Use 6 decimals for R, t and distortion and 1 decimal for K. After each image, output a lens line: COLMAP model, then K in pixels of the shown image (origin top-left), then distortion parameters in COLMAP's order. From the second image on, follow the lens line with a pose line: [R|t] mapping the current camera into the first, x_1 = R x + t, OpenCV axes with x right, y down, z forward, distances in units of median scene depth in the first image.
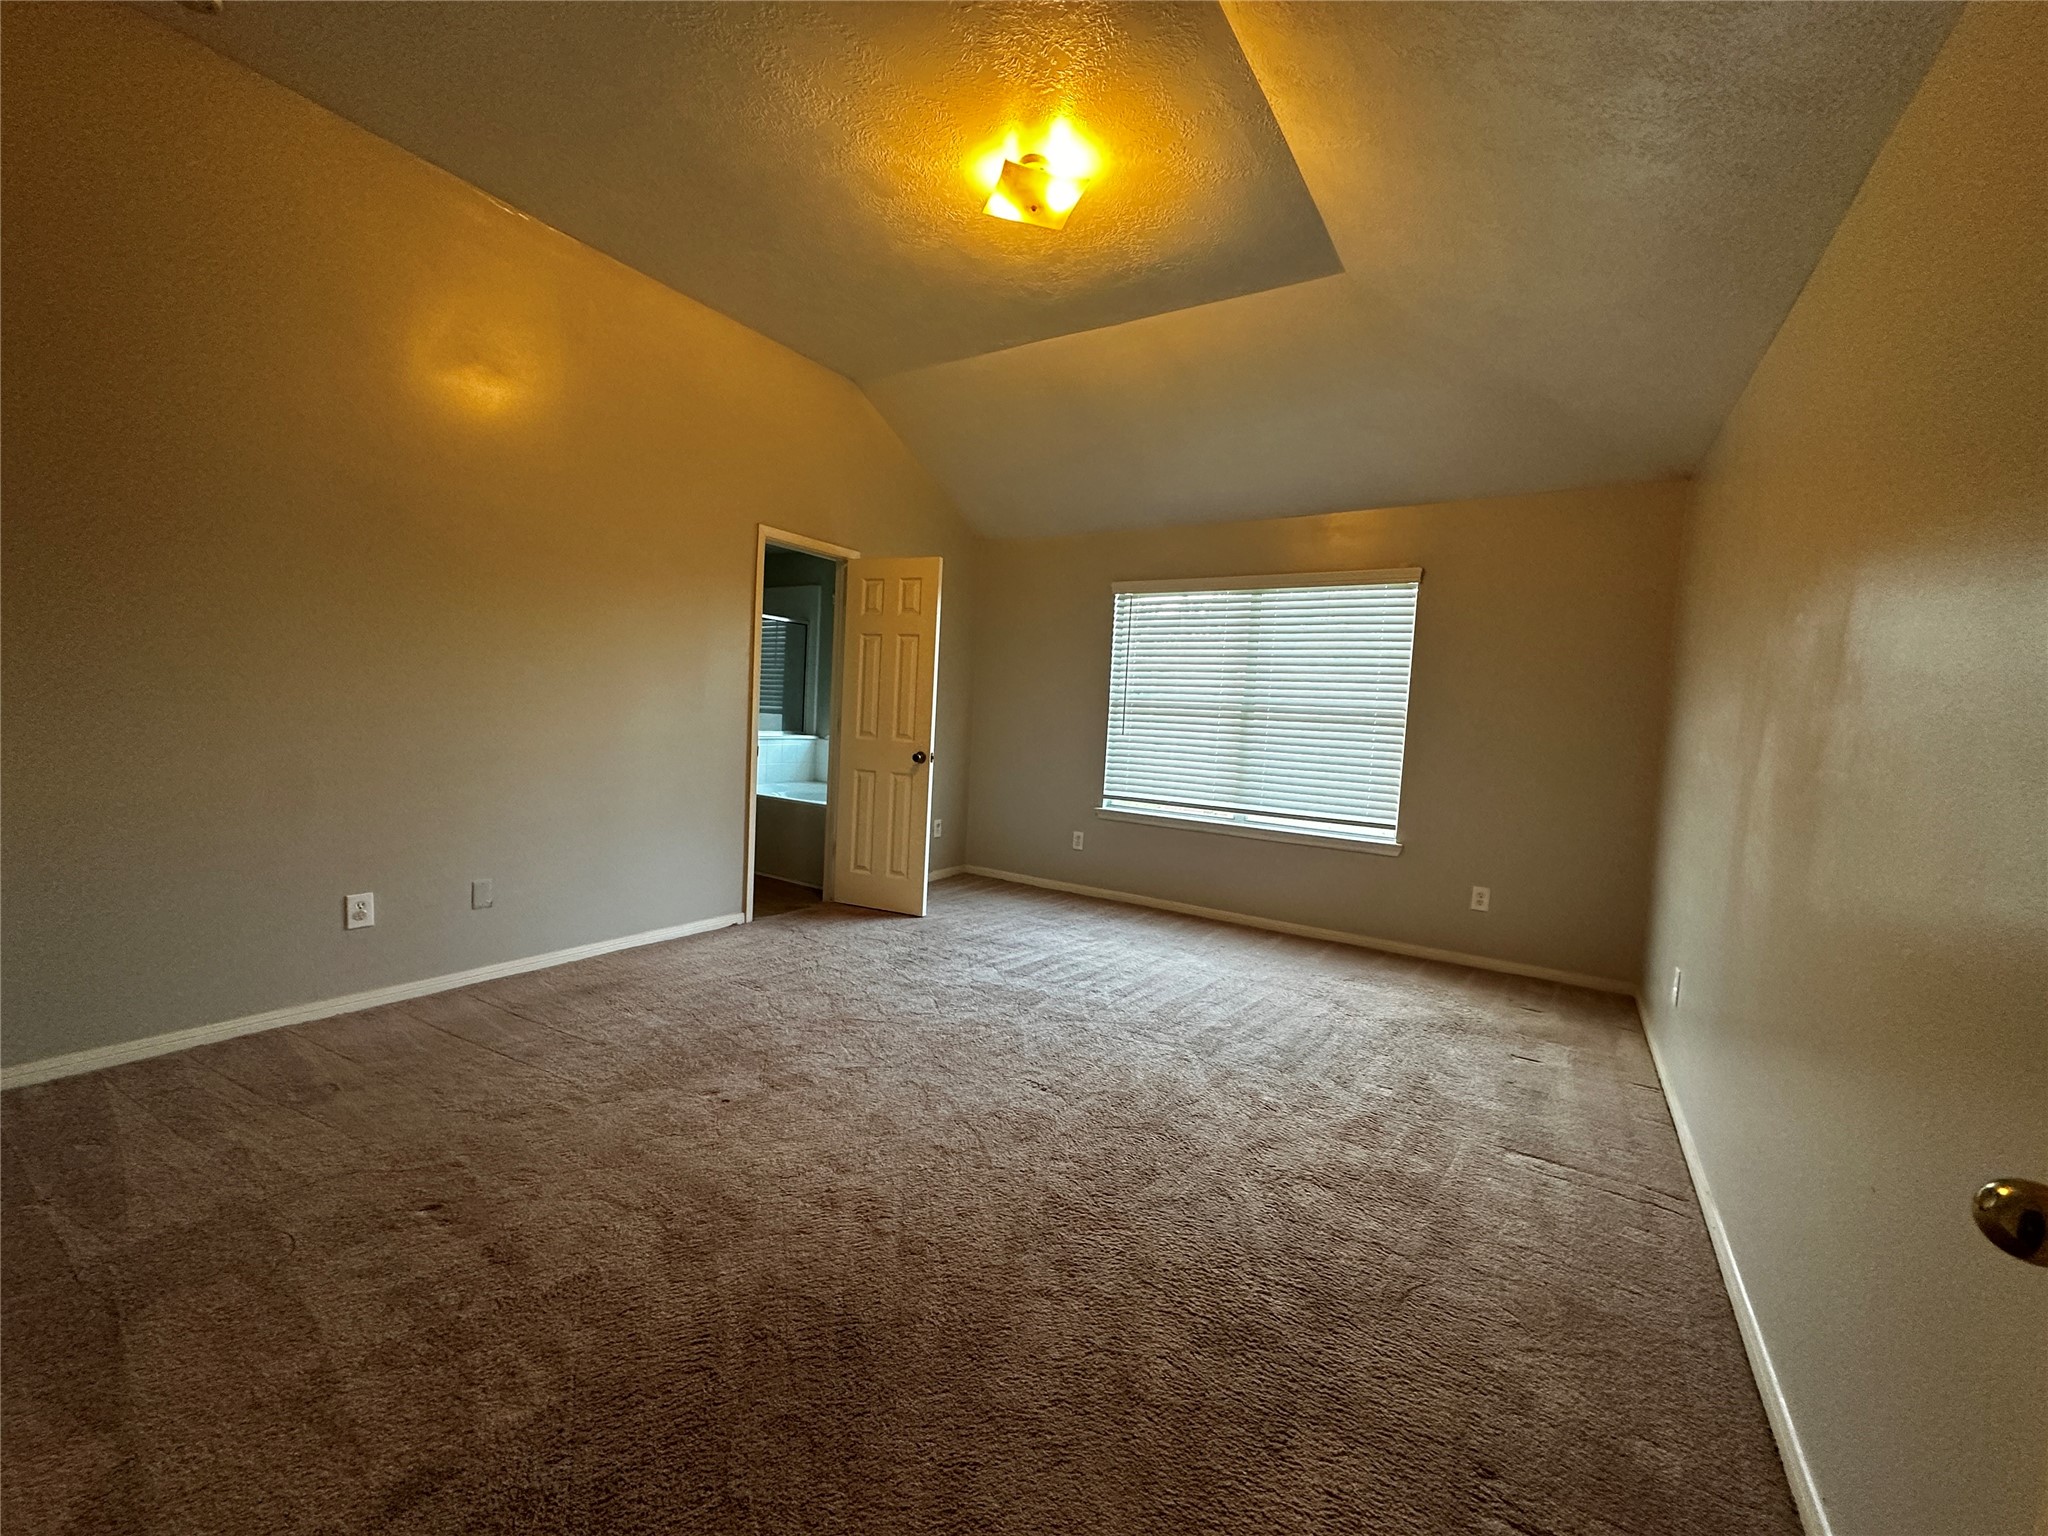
lens RADIAL K [[812.7, 0, 1028.0], [0, 812.7, 770.3], [0, 0, 1]] dist [-0.002680, 0.000851]
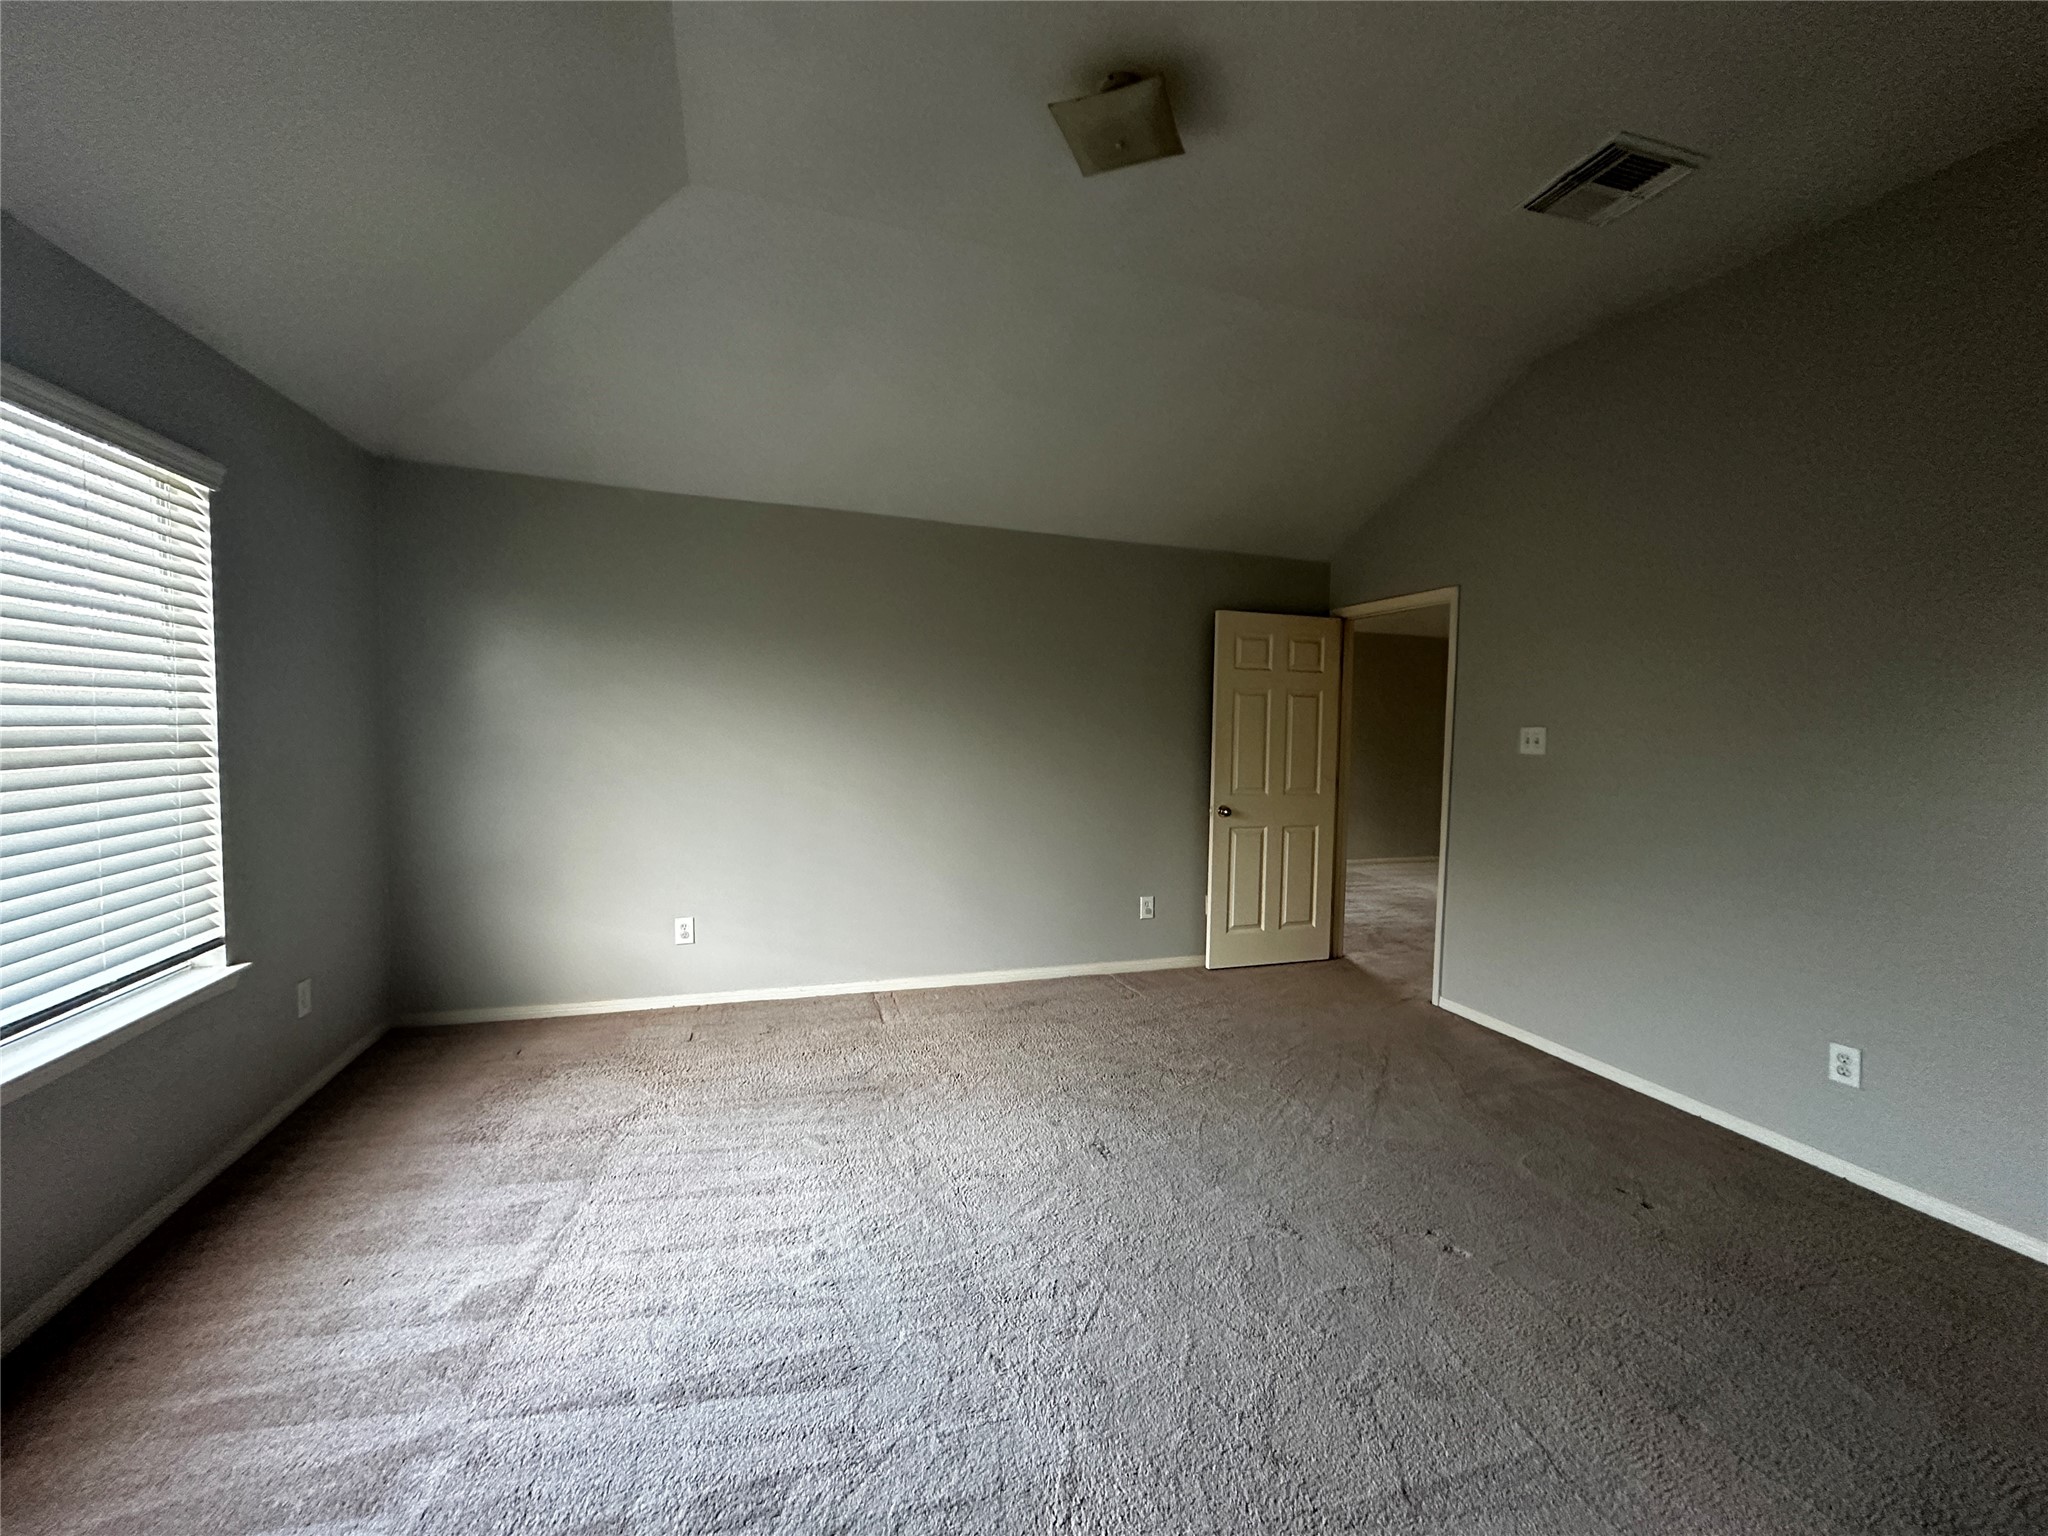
lens RADIAL K [[812.7, 0, 1028.0], [0, 812.7, 770.3], [0, 0, 1]] dist [-0.002680, 0.000851]
pose [[-0.774074, -0.102232, 0.624786, -0.430373], [-0.013159, 0.989261, 0.145566, -0.188878], [-0.632958, 0.104457, -0.767107, 1.564375]]
